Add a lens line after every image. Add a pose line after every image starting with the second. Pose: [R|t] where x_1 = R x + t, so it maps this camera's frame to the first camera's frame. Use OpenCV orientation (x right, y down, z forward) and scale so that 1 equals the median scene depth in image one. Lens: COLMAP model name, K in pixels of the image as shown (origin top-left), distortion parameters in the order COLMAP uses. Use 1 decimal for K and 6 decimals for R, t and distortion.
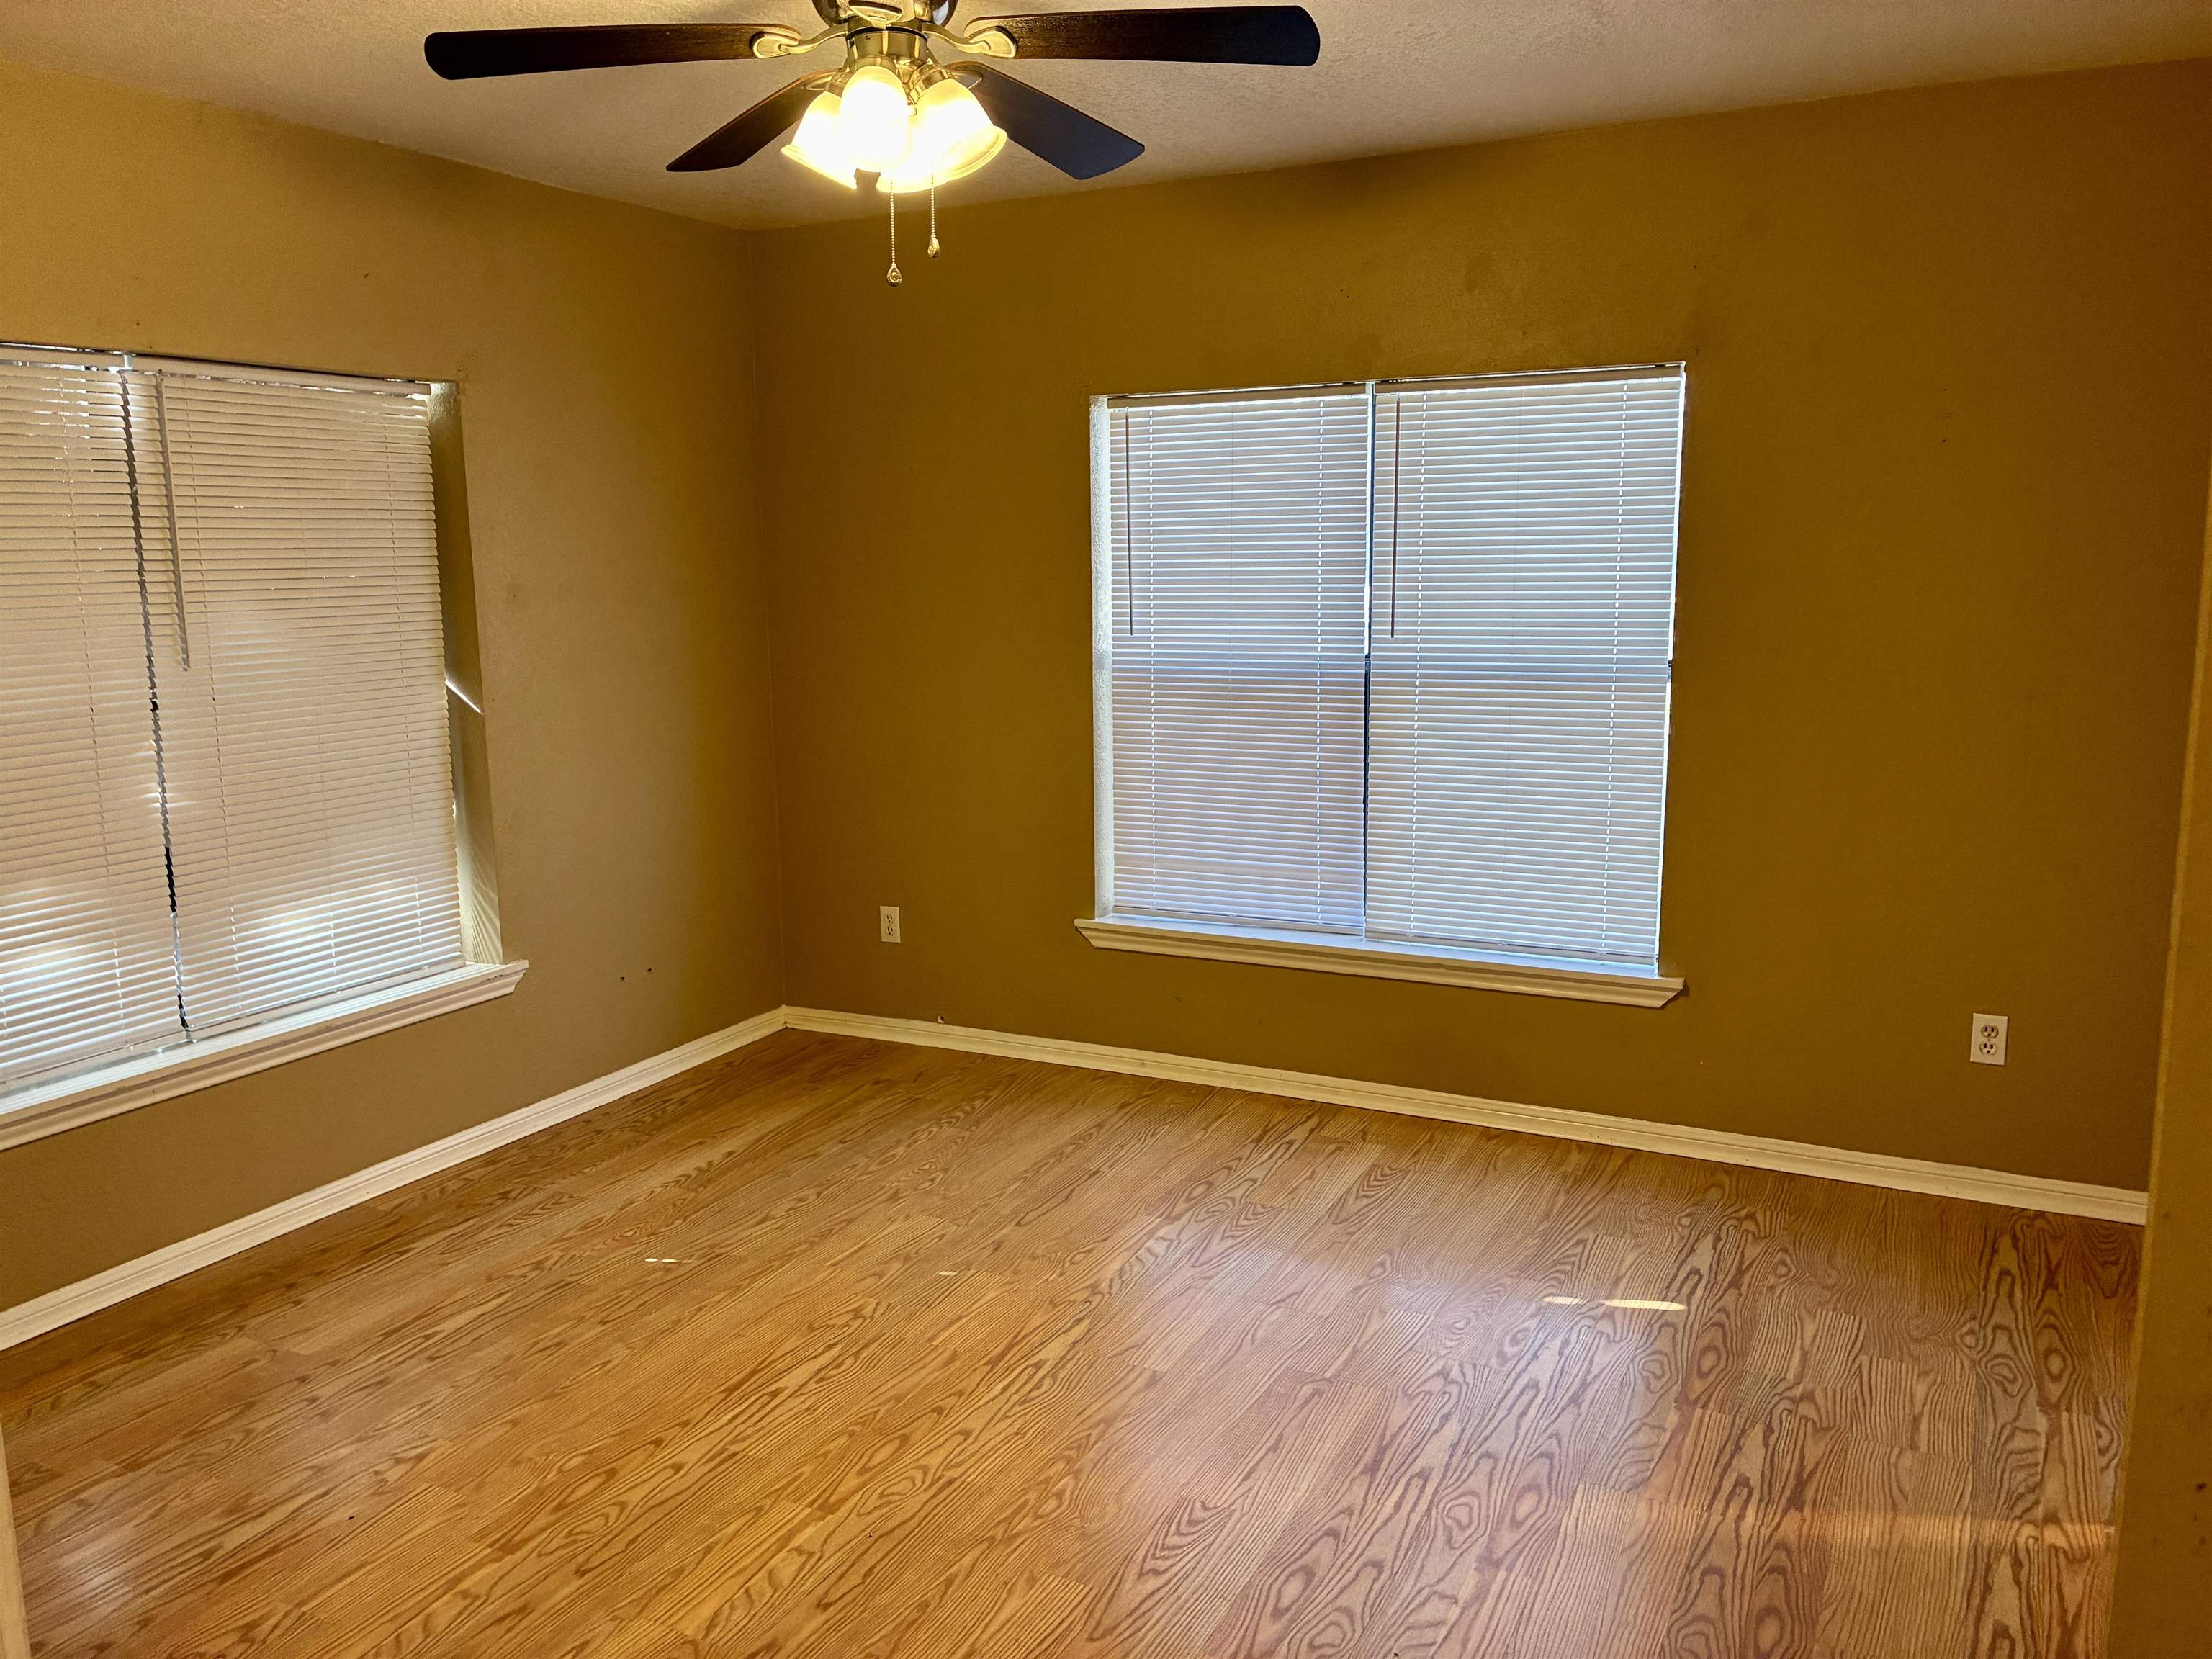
lens RADIAL K [[1709.8, 0, 1106.0], [0, 1709.8, 829.5], [0, 0, 1]] dist [0.067879, -0.085097]
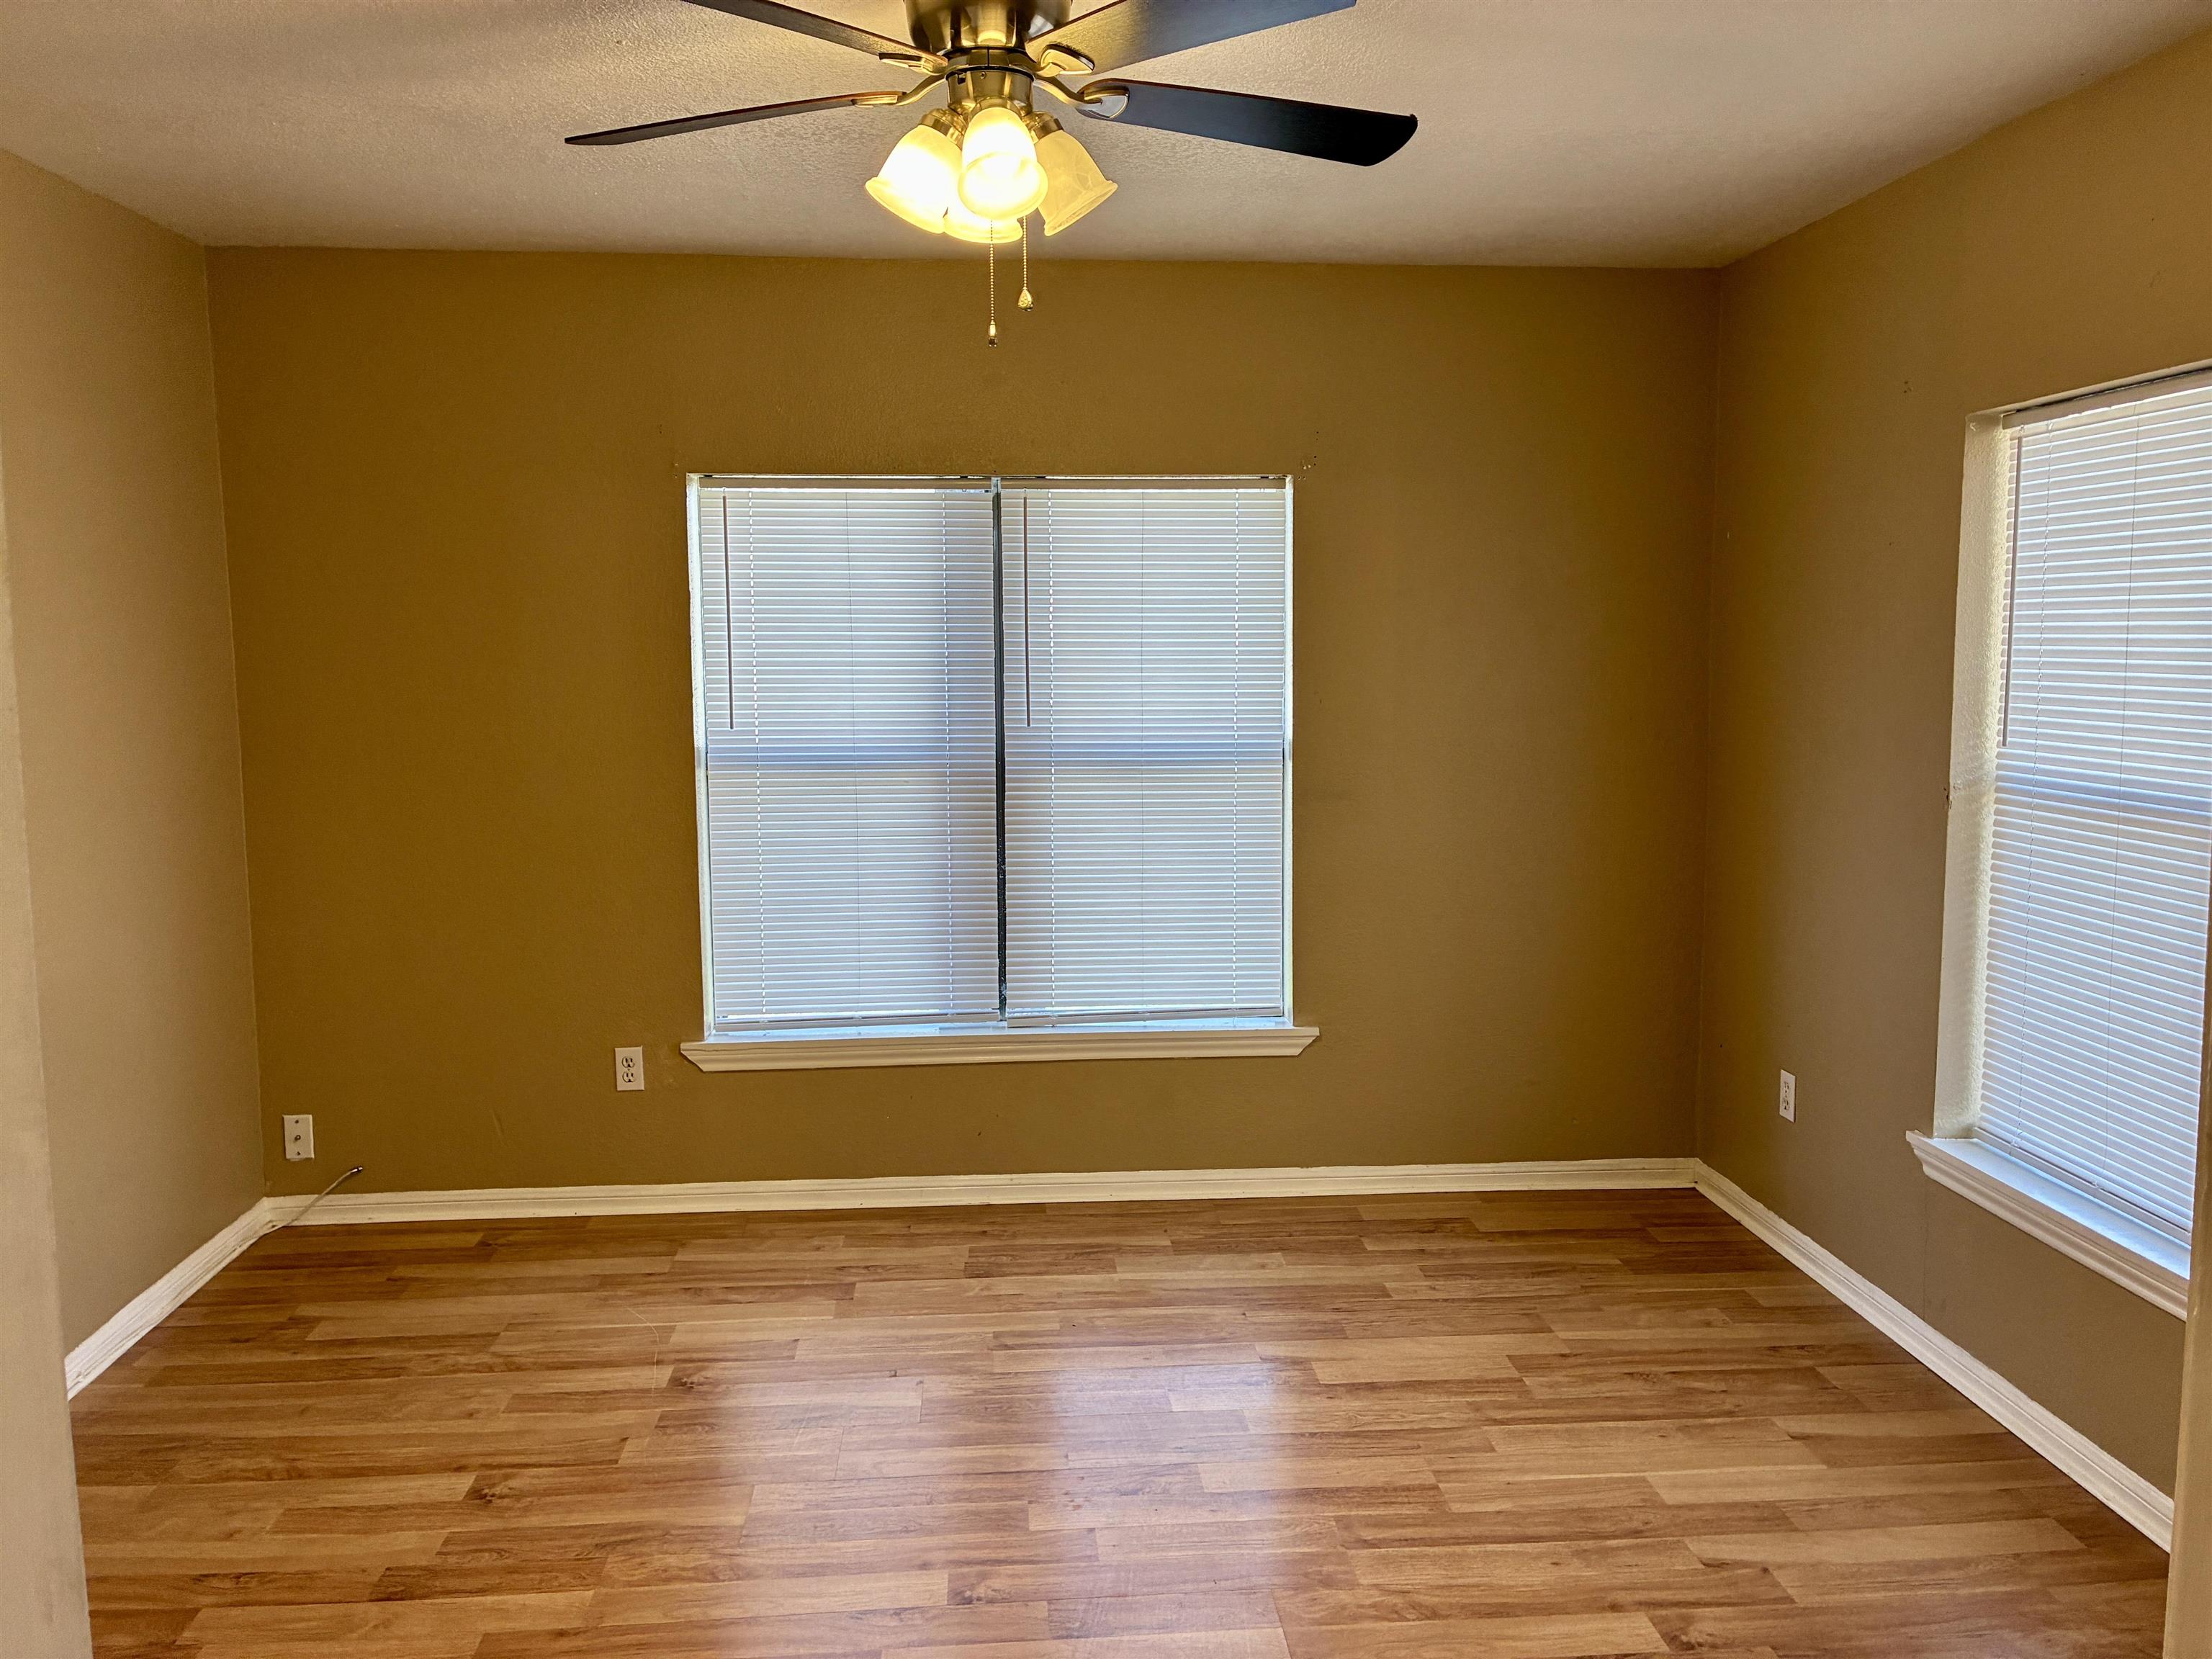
lens RADIAL K [[1669.4, 0, 1101.6], [0, 1669.4, 812.0], [0, 0, 1]] dist [0.051663, -0.070158]
pose [[0.853369, -0.049017, 0.518998, -0.324442], [0.081776, 0.995831, -0.040408, -0.017584], [-0.514854, 0.076924, 0.853820, 0.138793]]
